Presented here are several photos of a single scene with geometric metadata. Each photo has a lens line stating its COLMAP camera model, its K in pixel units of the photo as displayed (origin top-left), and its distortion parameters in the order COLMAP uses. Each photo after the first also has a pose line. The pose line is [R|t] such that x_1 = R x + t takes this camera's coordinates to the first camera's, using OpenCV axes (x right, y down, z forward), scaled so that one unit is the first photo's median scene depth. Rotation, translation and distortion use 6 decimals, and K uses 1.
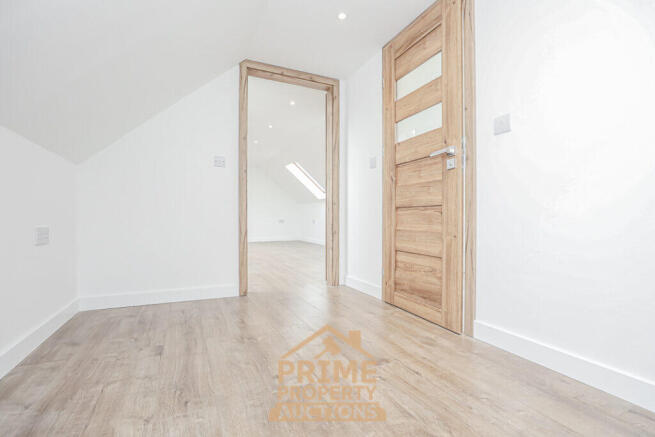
lens RADIAL K [[305.6, 0, 327.2], [0, 305.6, 219.1], [0, 0, 1]] dist [-0.017478, 0.000847]
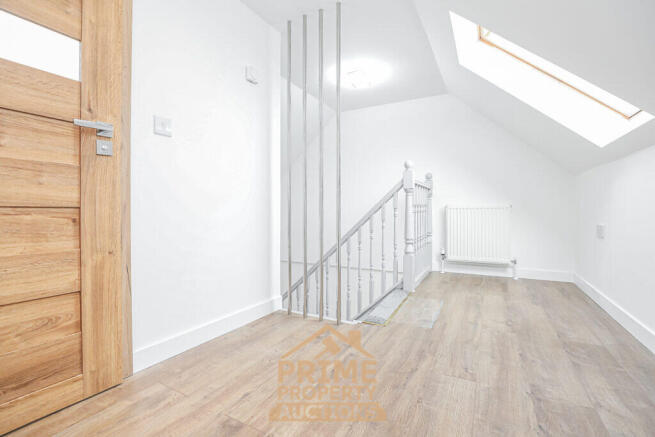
lens RADIAL K [[305.6, 0, 327.0], [0, 305.6, 213.4], [0, 0, 1]] dist [-0.017478, 0.000847]
pose [[-0.585130, -0.004141, 0.810929, -0.445606], [0.005646, 0.999942, 0.009180, -0.037859], [-0.810920, 0.009950, -0.585072, 1.008020]]
